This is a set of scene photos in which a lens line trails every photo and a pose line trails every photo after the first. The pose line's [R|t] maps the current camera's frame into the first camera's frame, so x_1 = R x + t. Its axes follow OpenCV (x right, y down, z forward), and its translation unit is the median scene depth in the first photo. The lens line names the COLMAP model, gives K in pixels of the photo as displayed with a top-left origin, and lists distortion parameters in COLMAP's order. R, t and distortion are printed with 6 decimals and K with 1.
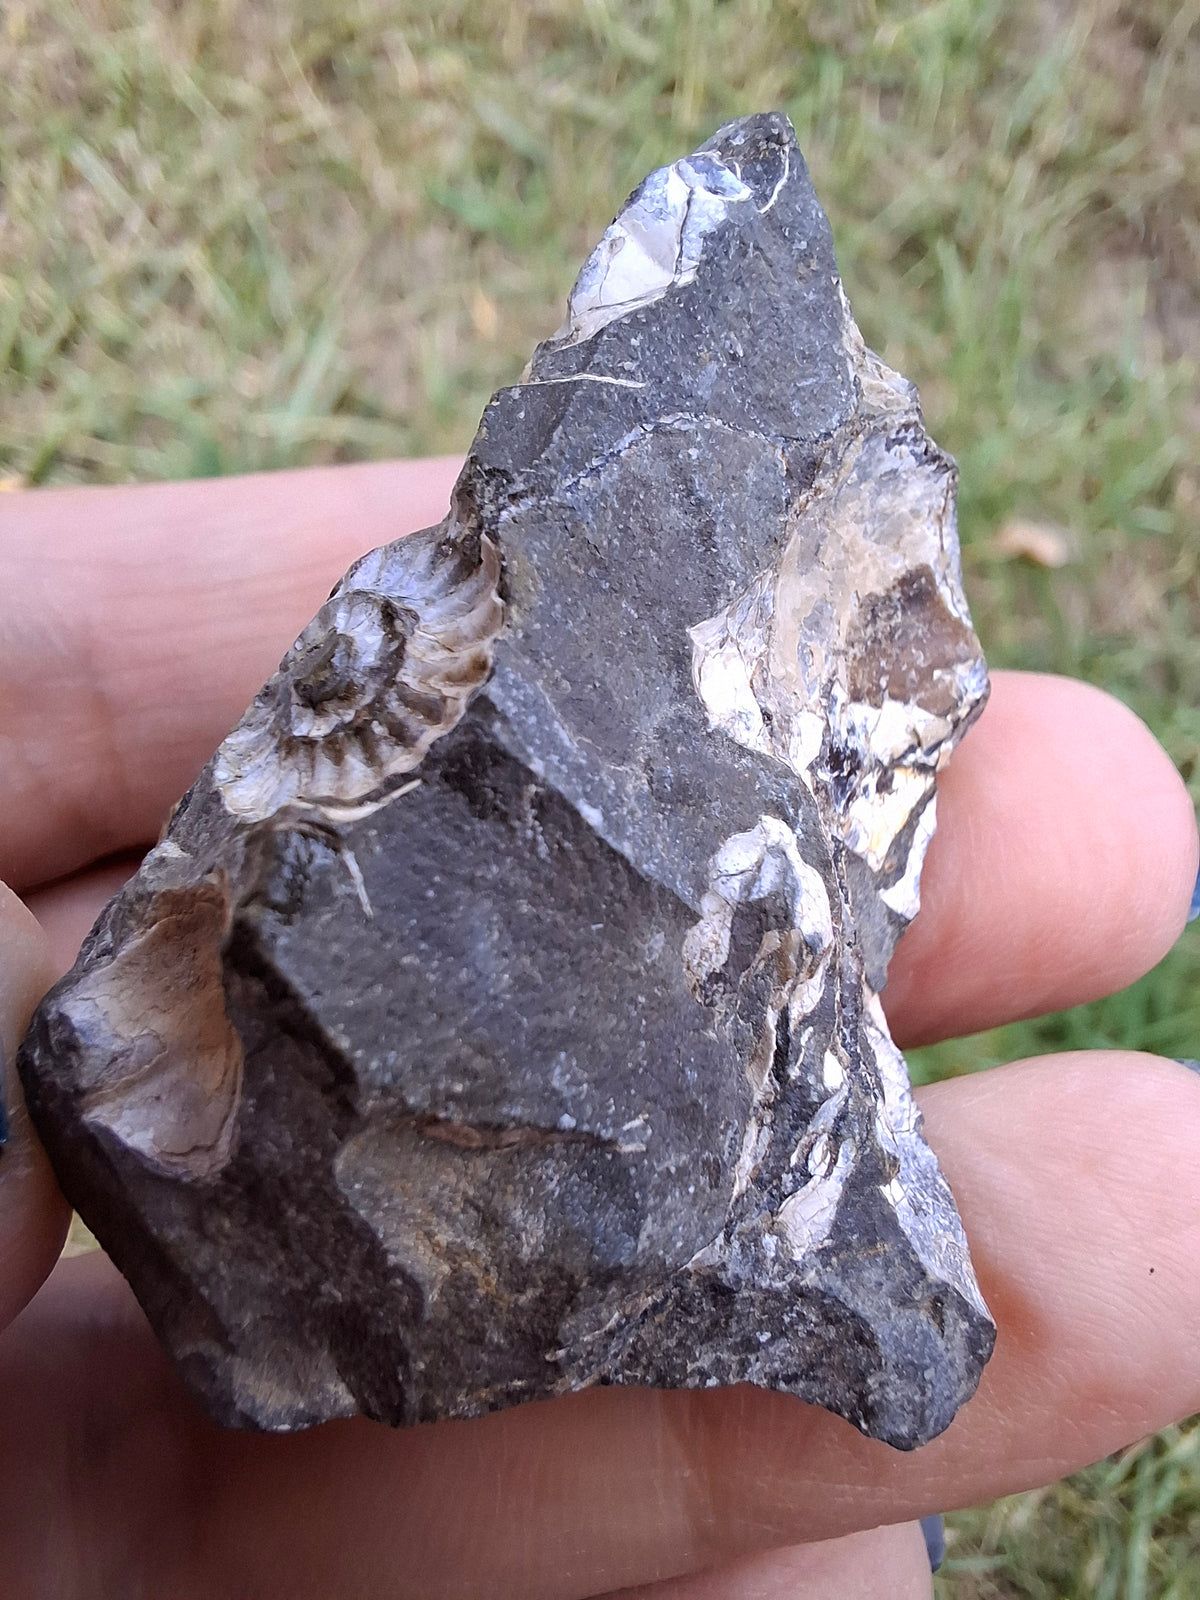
lens RADIAL K [[1262.2, 0, 611.0], [0, 1262.2, 810.3], [0, 0, 1]] dist [-0.058694, 0.001053]
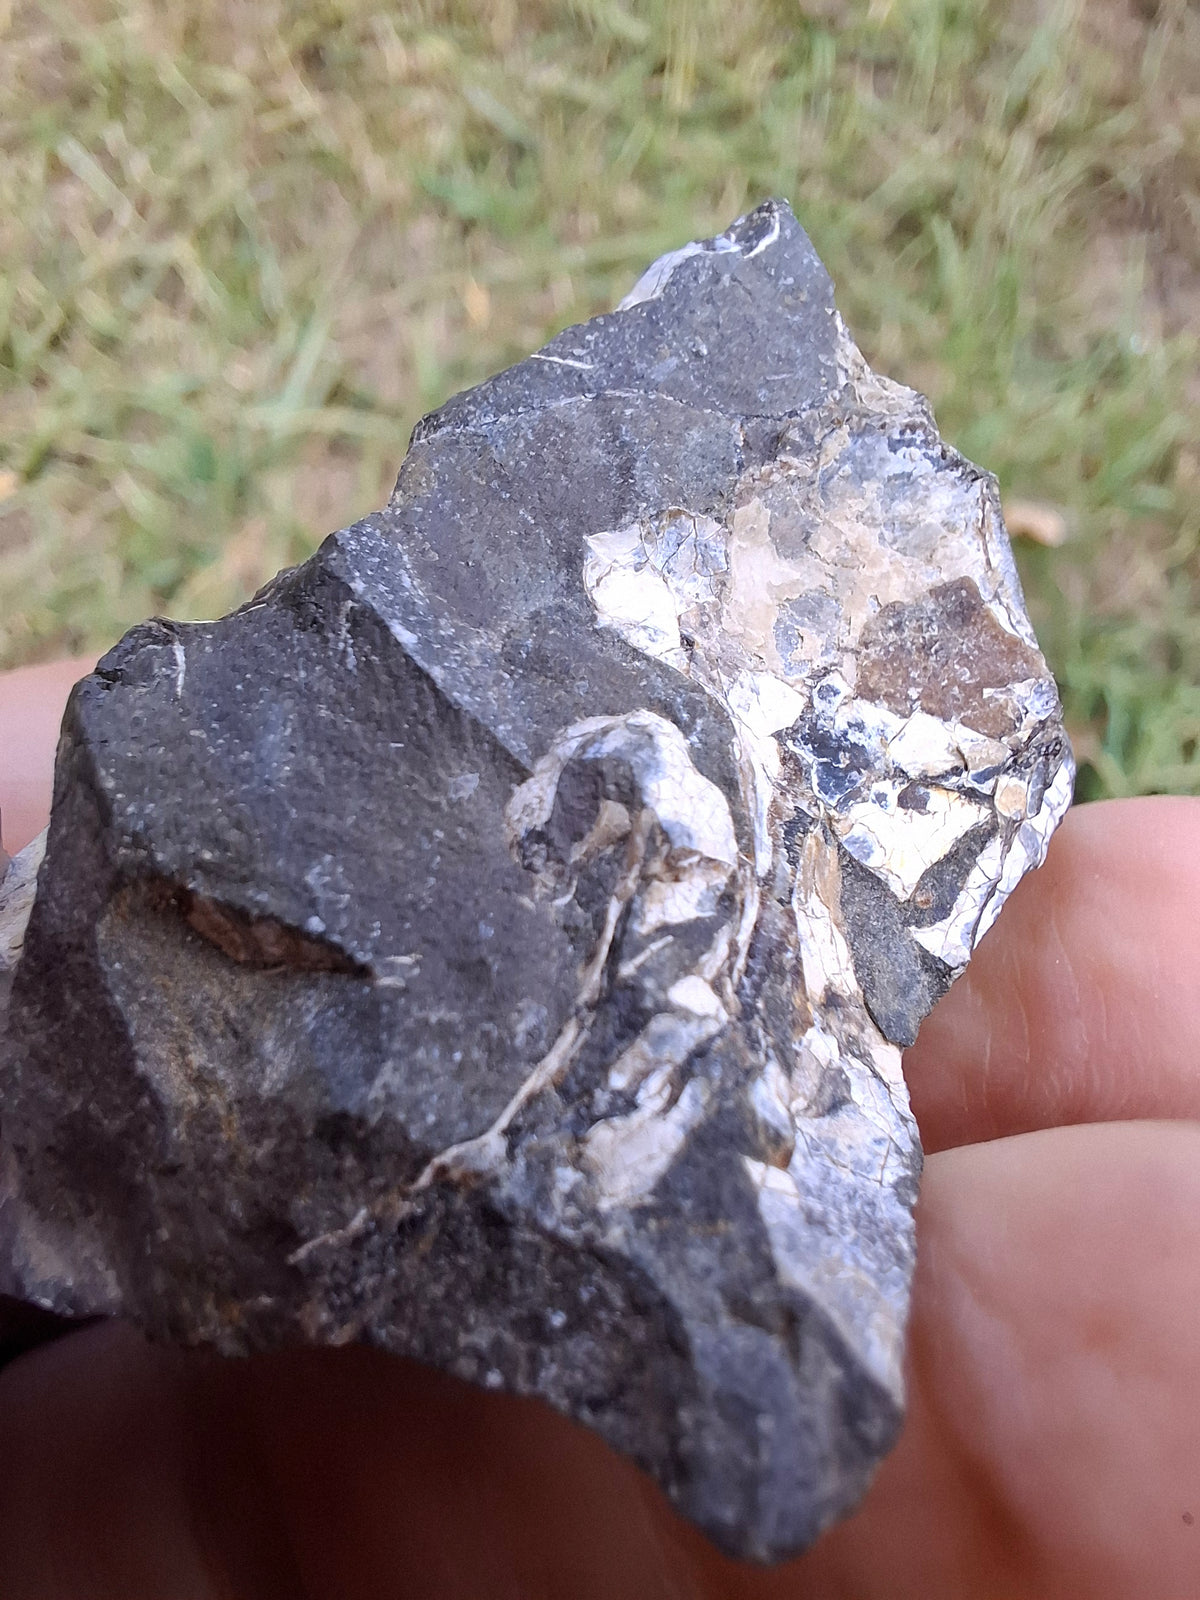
lens RADIAL K [[1262.2, 0, 611.0], [0, 1262.2, 810.3], [0, 0, 1]] dist [-0.058694, 0.001053]
pose [[0.895054, -0.029969, -0.444950, 0.525105], [-0.164573, 0.905118, -0.392016, 0.453193], [0.414481, 0.424102, 0.805198, 0.273623]]
